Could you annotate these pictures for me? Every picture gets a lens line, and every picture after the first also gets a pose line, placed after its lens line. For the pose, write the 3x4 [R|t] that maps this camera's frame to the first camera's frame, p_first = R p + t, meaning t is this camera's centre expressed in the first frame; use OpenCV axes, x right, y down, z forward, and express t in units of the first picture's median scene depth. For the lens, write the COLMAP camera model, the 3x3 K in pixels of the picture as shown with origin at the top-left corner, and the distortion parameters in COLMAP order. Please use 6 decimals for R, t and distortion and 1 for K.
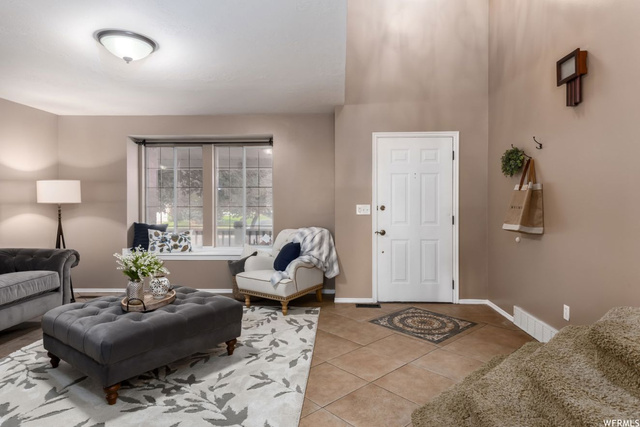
lens RADIAL K [[369.1, 0, 324.0], [0, 369.1, 203.4], [0, 0, 1]] dist [0.005090, 0.001375]
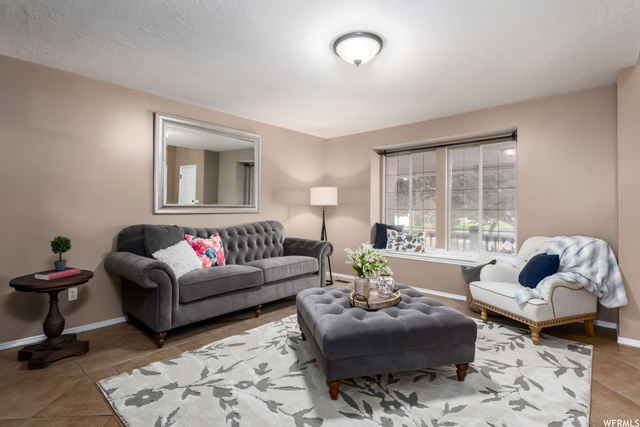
lens RADIAL K [[315.5, 0, 323.8], [0, 315.5, 205.1], [0, 0, 1]] dist [0.014223, -0.001723]
pose [[0.780530, -0.000019, -0.625118, -0.035308], [-0.011741, 0.999823, -0.014691, 0.019119], [0.625008, 0.018806, 0.780392, 0.182608]]
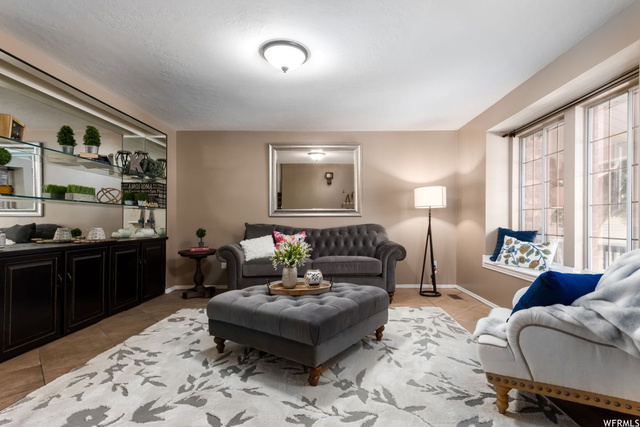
lens RADIAL K [[317.2, 0, 320.9], [0, 317.2, 217.7], [0, 0, 1]] dist [0.022265, -0.000189]
pose [[0.054757, -0.007456, -0.998472, 0.322120], [-0.005766, 0.999953, -0.007783, 0.052588], [0.998483, 0.006183, 0.054711, 0.767865]]
